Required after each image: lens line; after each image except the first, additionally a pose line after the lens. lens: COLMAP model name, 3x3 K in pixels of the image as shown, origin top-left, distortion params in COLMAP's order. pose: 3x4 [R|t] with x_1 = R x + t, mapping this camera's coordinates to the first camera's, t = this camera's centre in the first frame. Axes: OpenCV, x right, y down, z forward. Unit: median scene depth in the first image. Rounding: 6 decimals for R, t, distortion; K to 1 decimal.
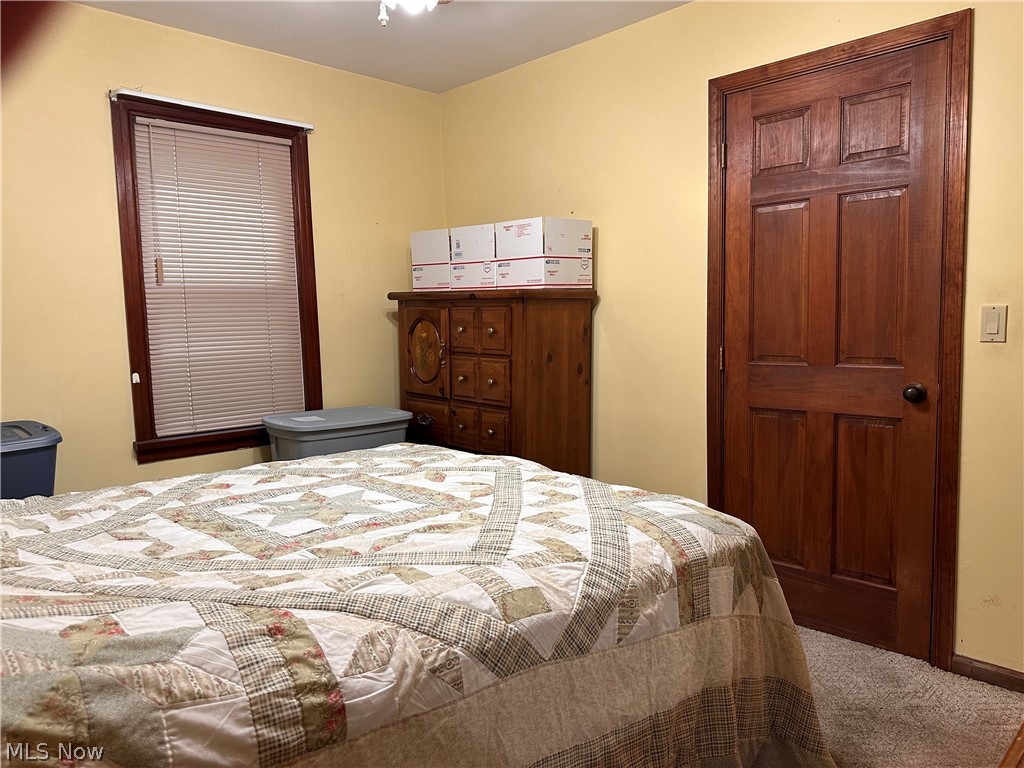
lens RADIAL K [[725.9, 0, 509.5], [0, 725.9, 379.0], [0, 0, 1]] dist [-0.010274, -0.004911]
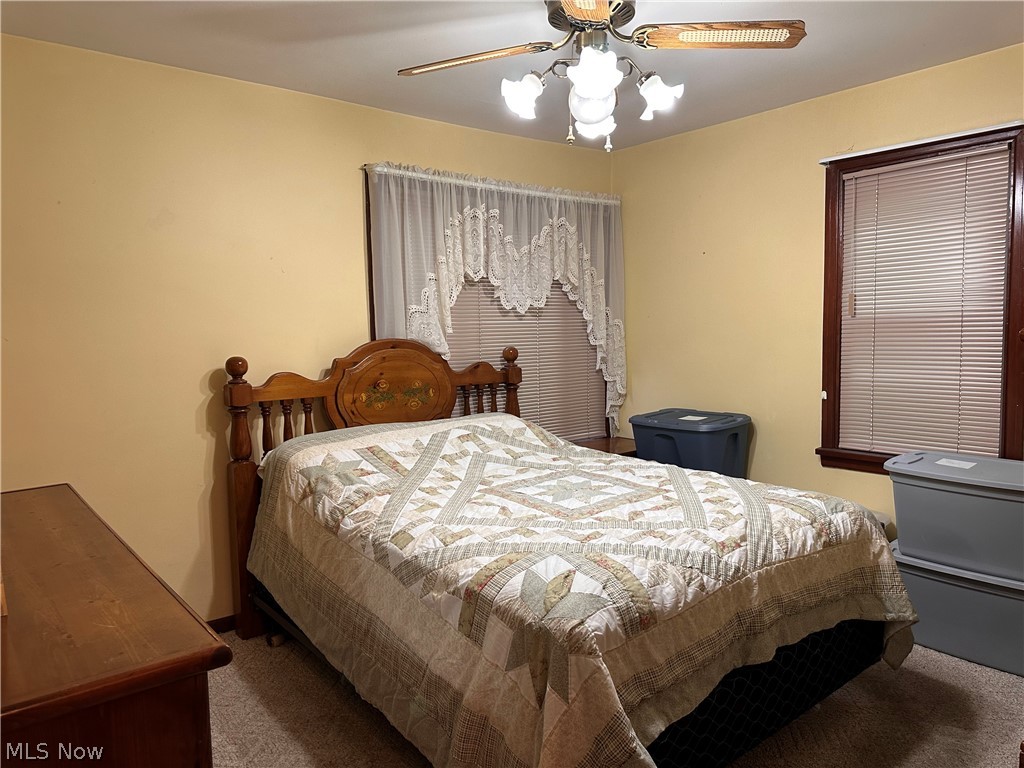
lens RADIAL K [[725.9, 0, 510.2], [0, 725.9, 387.3], [0, 0, 1]] dist [-0.010274, -0.004911]
pose [[-0.086275, 0.109687, -0.990215, 1.279470], [-0.060819, 0.991487, 0.115127, -0.214439], [0.994413, 0.070156, -0.078870, 1.011691]]
